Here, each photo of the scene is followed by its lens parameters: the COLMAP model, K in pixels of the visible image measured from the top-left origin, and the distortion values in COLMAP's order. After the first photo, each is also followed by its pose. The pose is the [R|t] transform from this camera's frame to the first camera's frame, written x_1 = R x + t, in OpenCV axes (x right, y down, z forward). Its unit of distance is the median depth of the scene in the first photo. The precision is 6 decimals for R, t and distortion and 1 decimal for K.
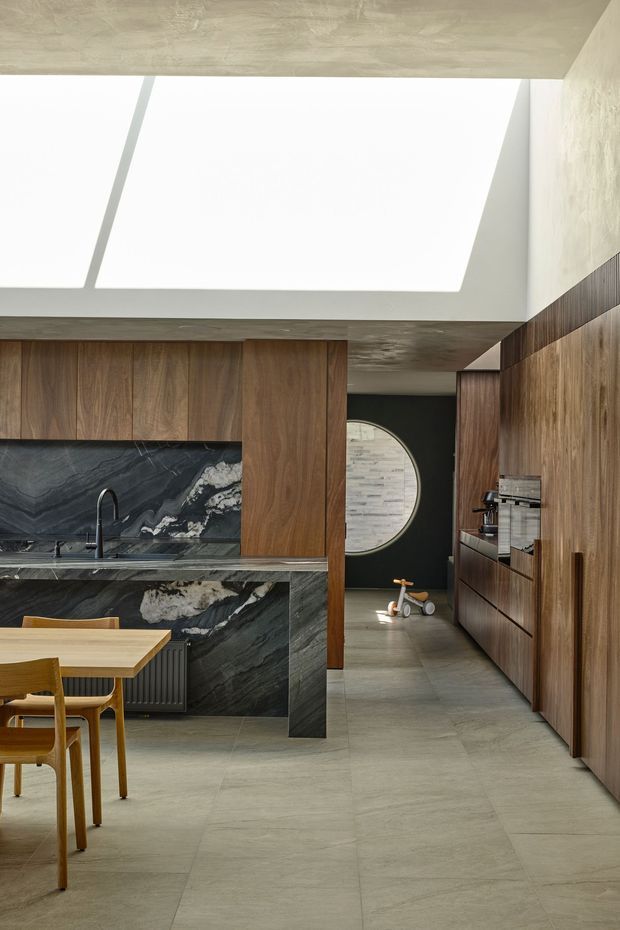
lens RADIAL K [[1279.3, 0, 310.0], [0, 1279.3, 465.0], [0, 0, 1]] dist [-0.002085, -0.006554]
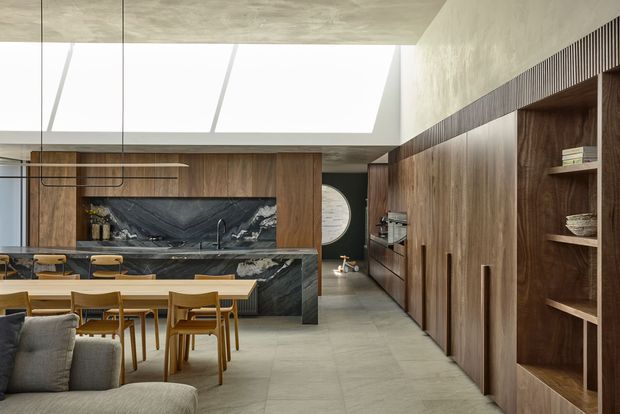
lens RADIAL K [[596.6, 0, 310.0], [0, 596.6, 207.0], [0, 0, 1]] dist [0.005048, 0.001724]
pose [[0.999650, -0.010217, 0.024403, -0.024364], [0.009988, 0.999905, 0.009482, -0.013111], [-0.024498, -0.009235, 0.999657, -0.091413]]
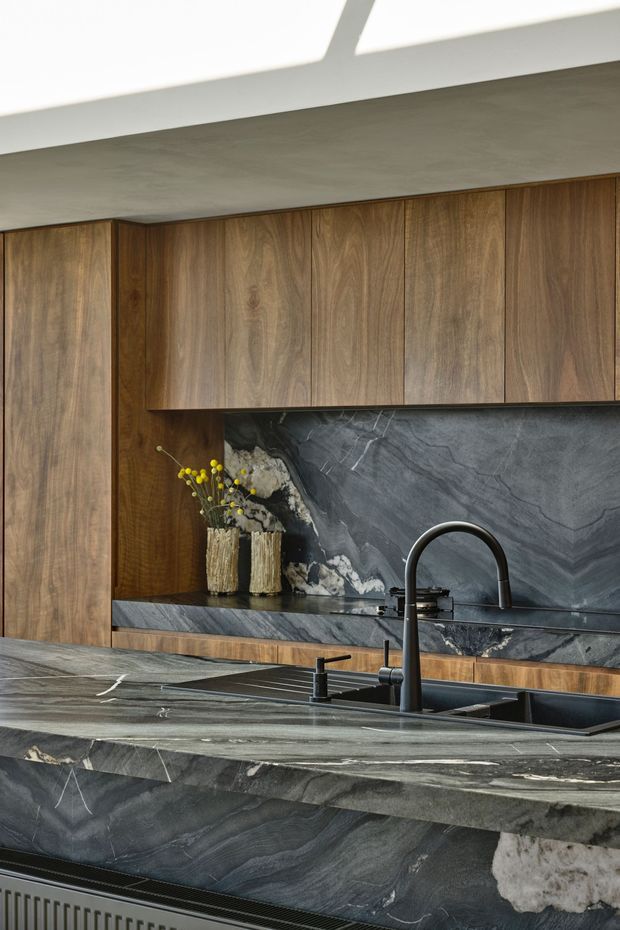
lens RADIAL K [[1722.9, 0, 310.0], [0, 1722.9, 465.0], [0, 0, 1]] dist [-0.027109, 0.055768]
pose [[0.801868, -0.010414, -0.597410, 0.111076], [0.011494, 0.999932, -0.002002, 0.002950], [0.597391, -0.005261, 0.801933, 0.600780]]
